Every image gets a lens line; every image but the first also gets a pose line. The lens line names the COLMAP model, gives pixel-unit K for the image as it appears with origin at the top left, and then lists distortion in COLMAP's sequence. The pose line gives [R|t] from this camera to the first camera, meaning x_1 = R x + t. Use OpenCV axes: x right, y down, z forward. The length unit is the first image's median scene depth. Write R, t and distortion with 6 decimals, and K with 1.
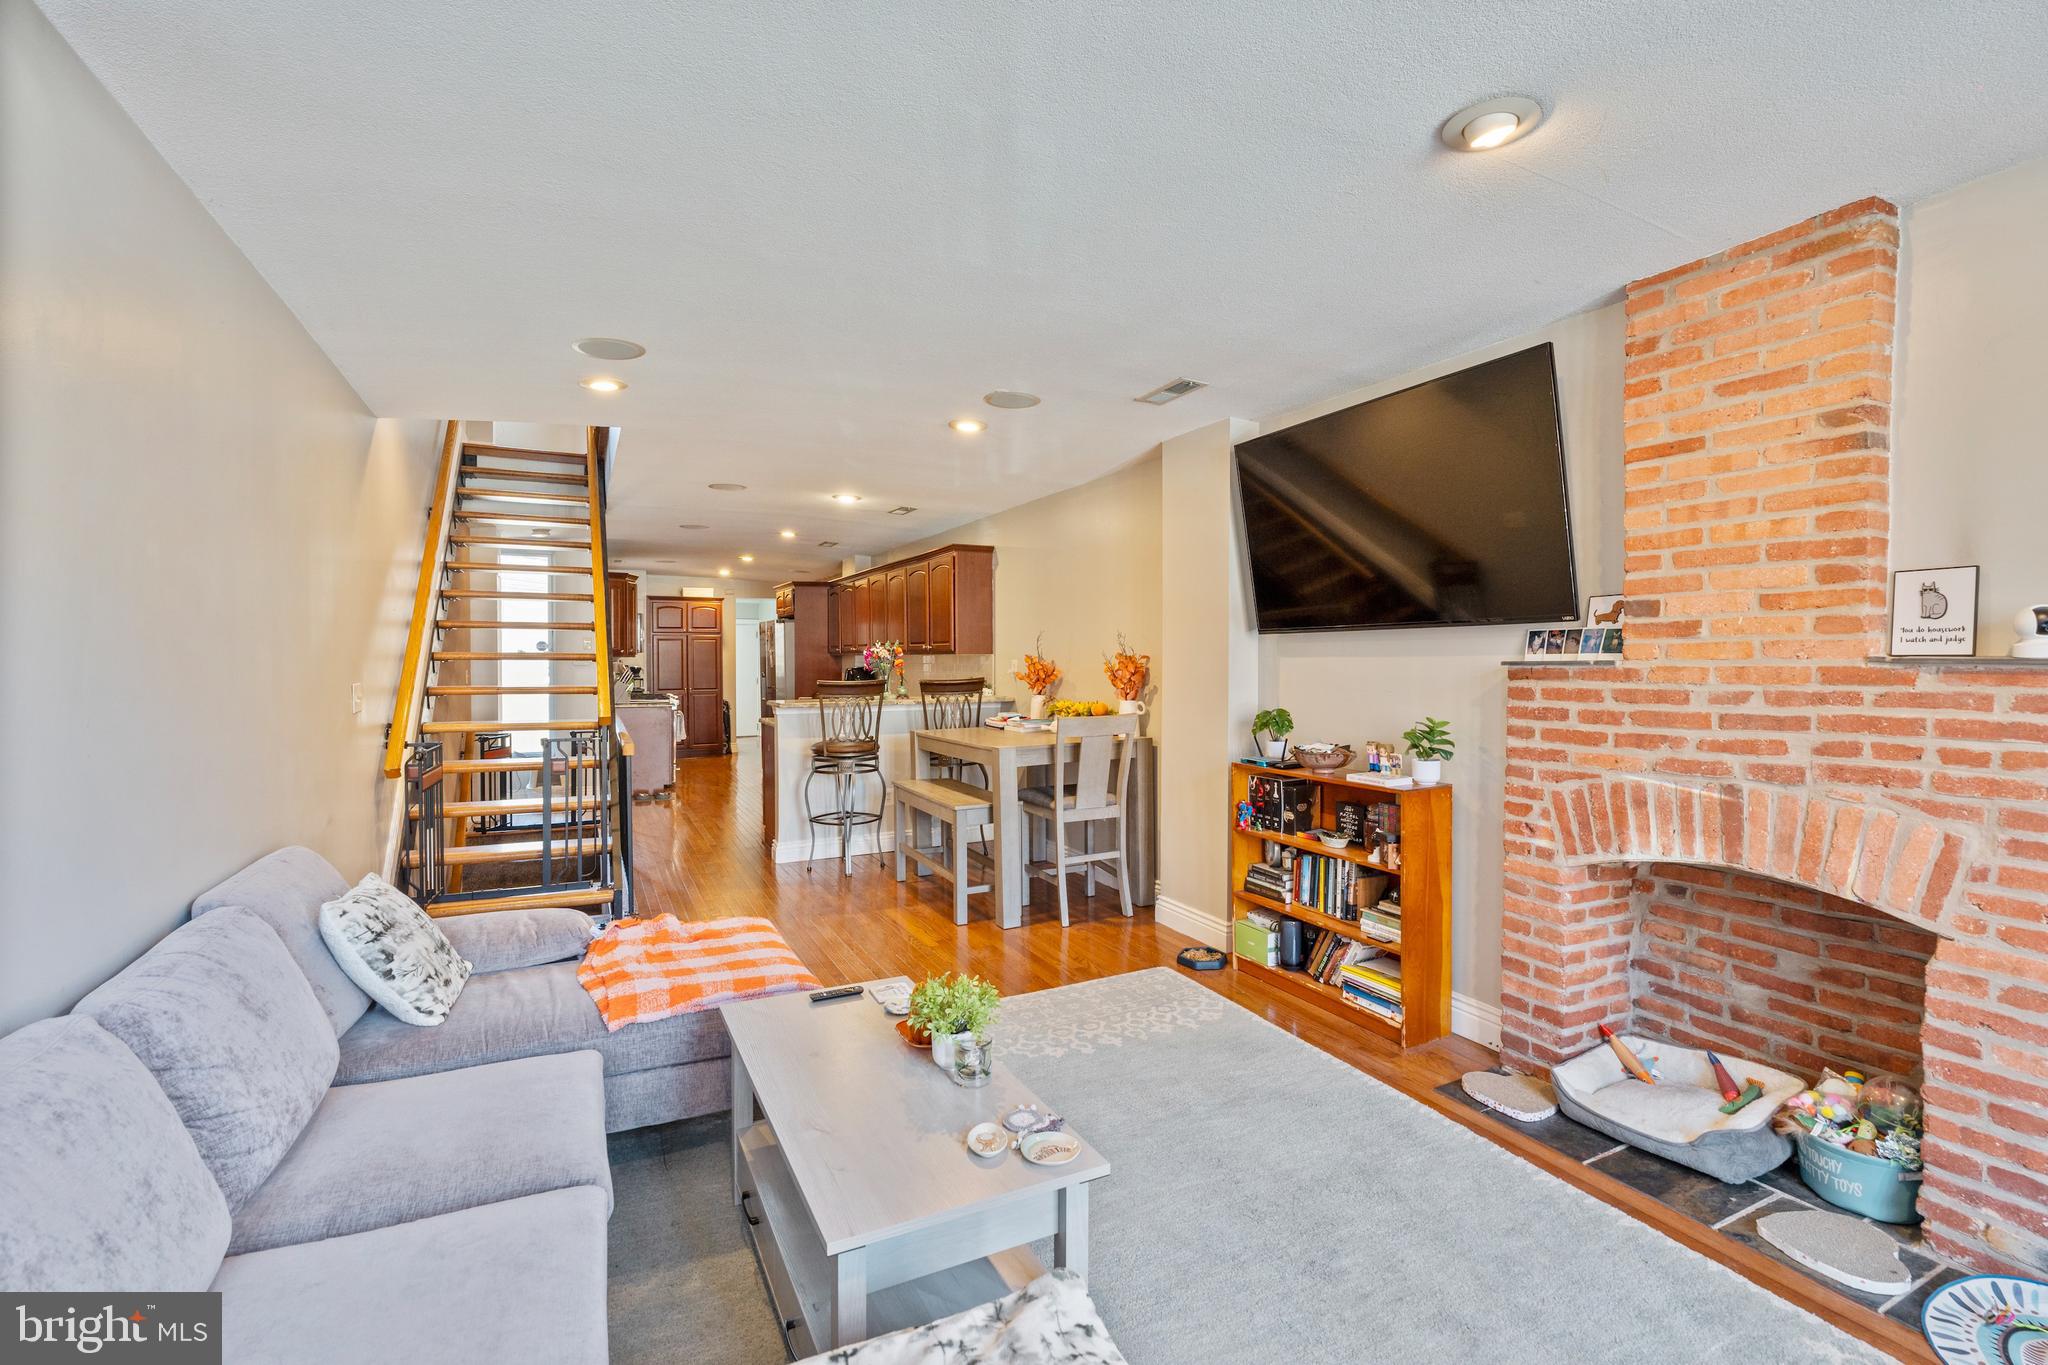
lens RADIAL K [[930.8, 0, 1032.9], [0, 930.8, 675.3], [0, 0, 1]] dist [-0.005643, 0.002108]
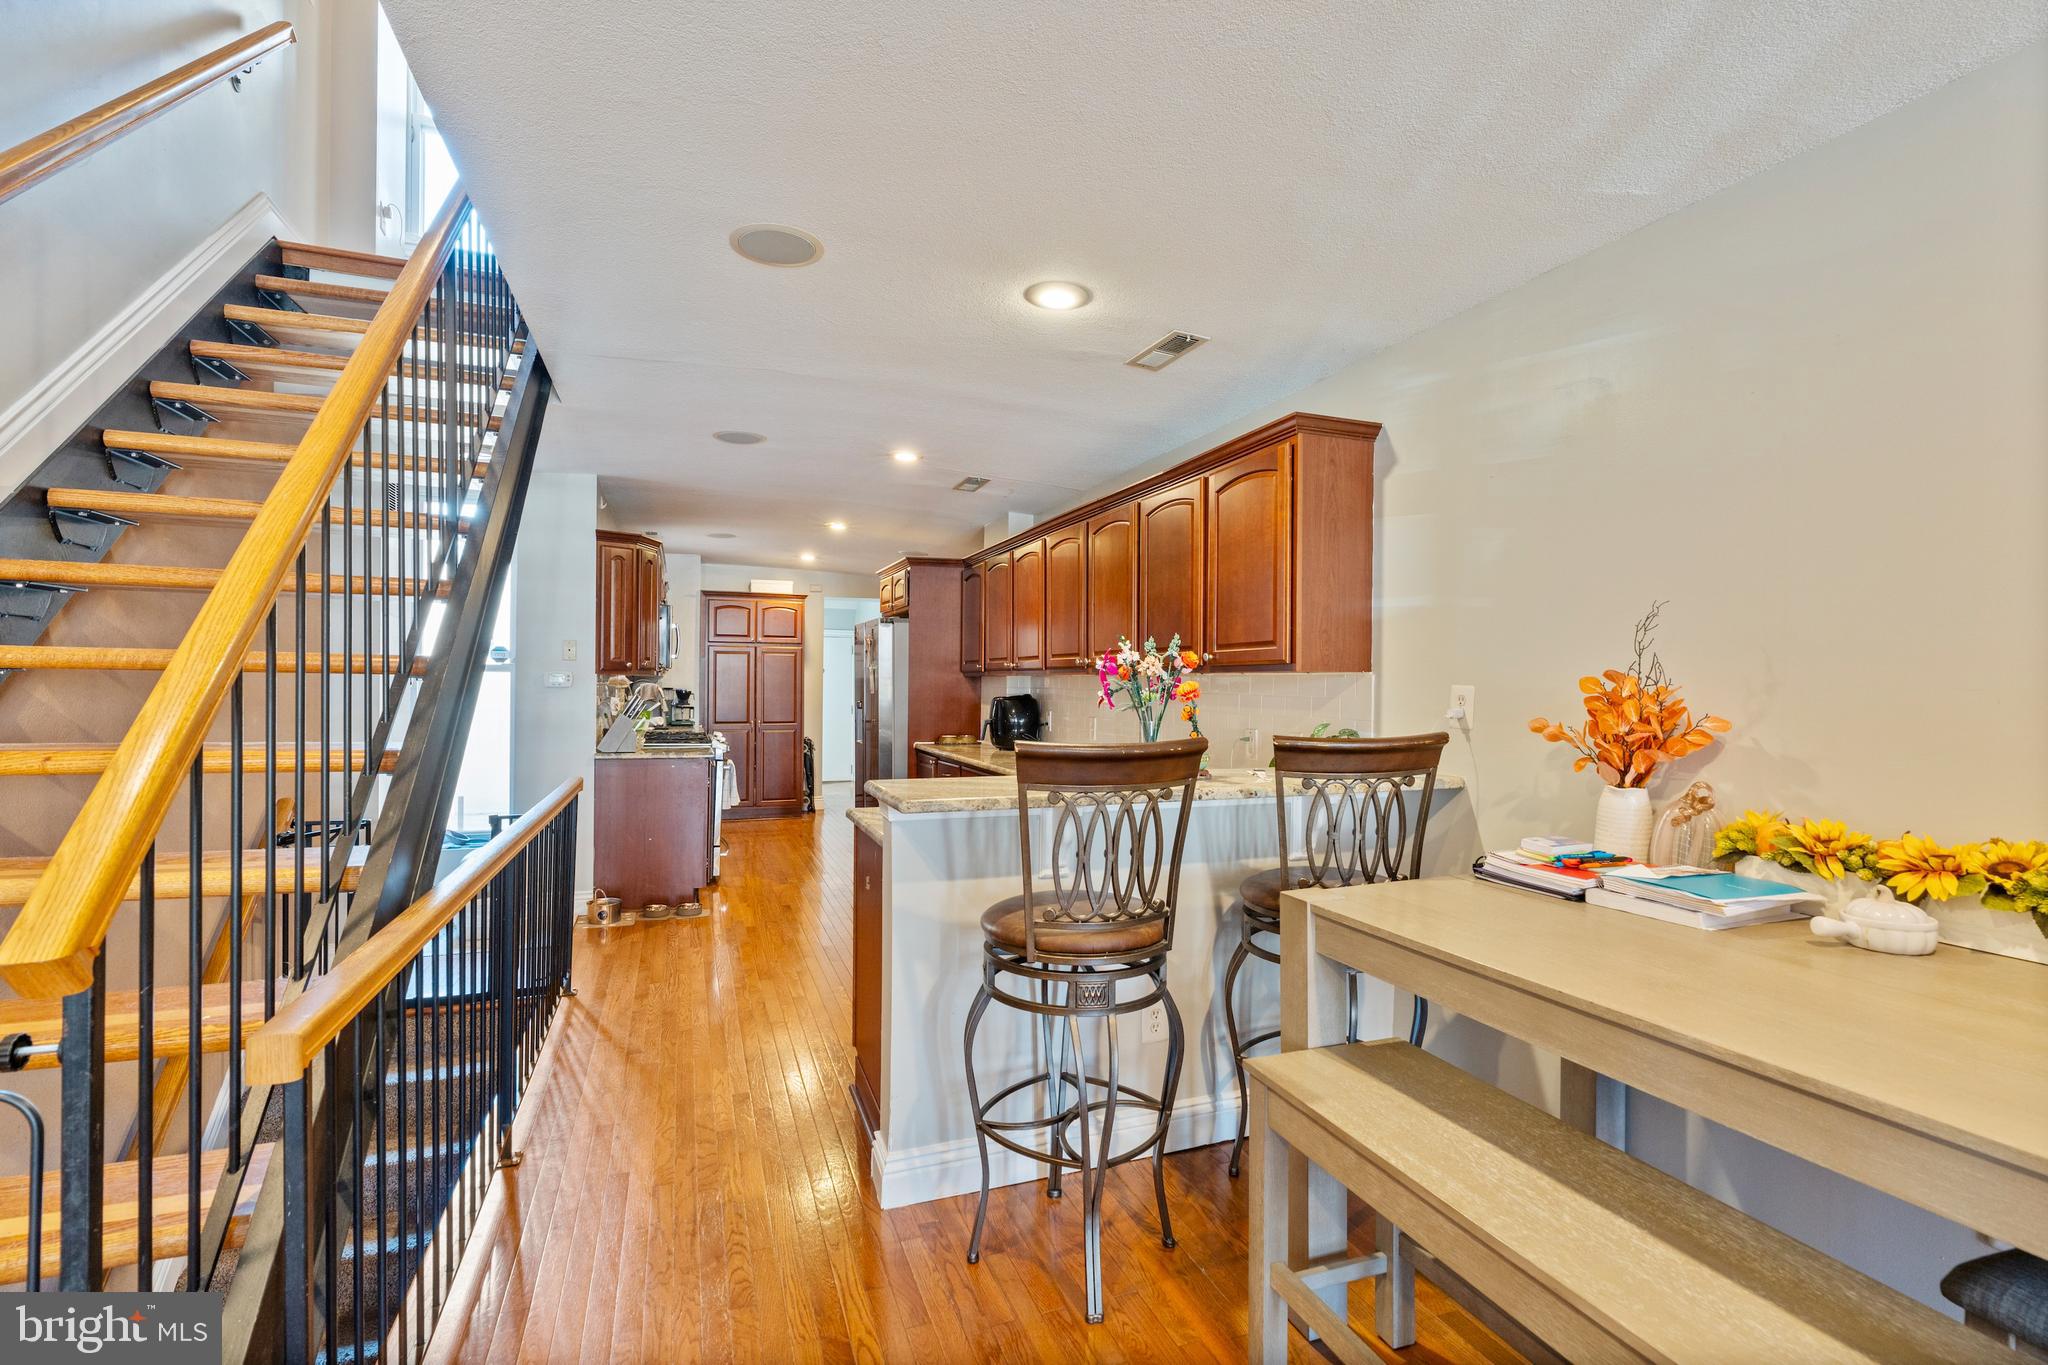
lens RADIAL K [[930.8, 0, 1029.6], [0, 930.8, 689.2], [0, 0, 1]] dist [-0.005643, 0.002108]
pose [[0.994718, 0.011329, -0.102017, -0.171583], [-0.012706, 0.999837, -0.012854, -0.007836], [0.101854, 0.014082, 0.994700, 0.595357]]
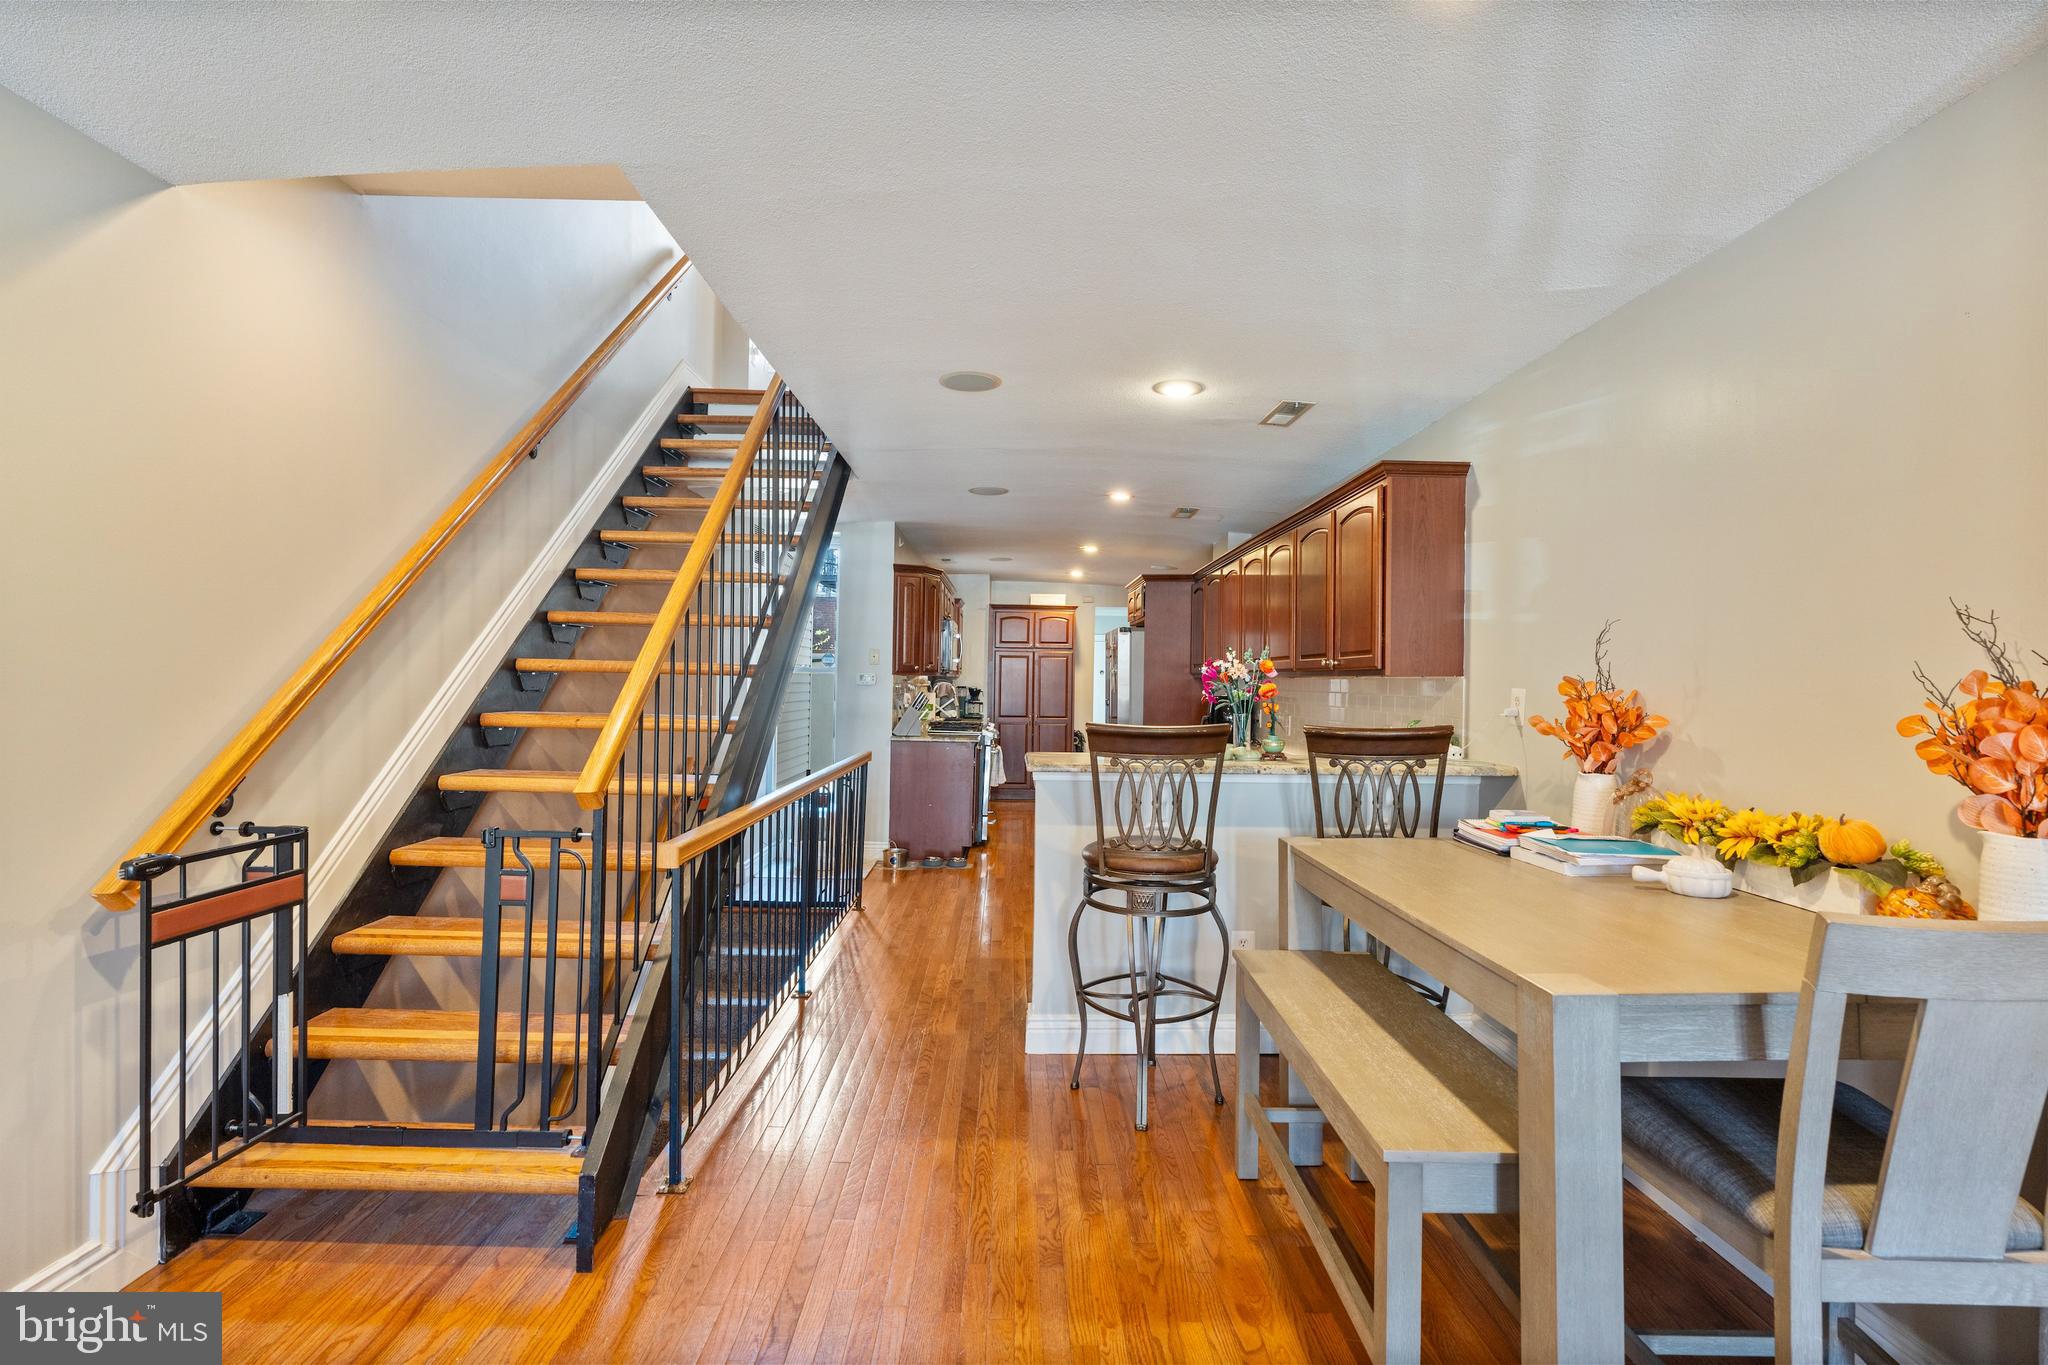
lens RADIAL K [[930.8, 0, 1027.1], [0, 930.8, 674.5], [0, 0, 1]] dist [-0.005643, 0.002108]
pose [[0.902877, 0.012569, -0.429716, -0.043267], [-0.024859, 0.999426, -0.022999, -0.006966], [0.429181, 0.031448, 0.902671, 0.480908]]
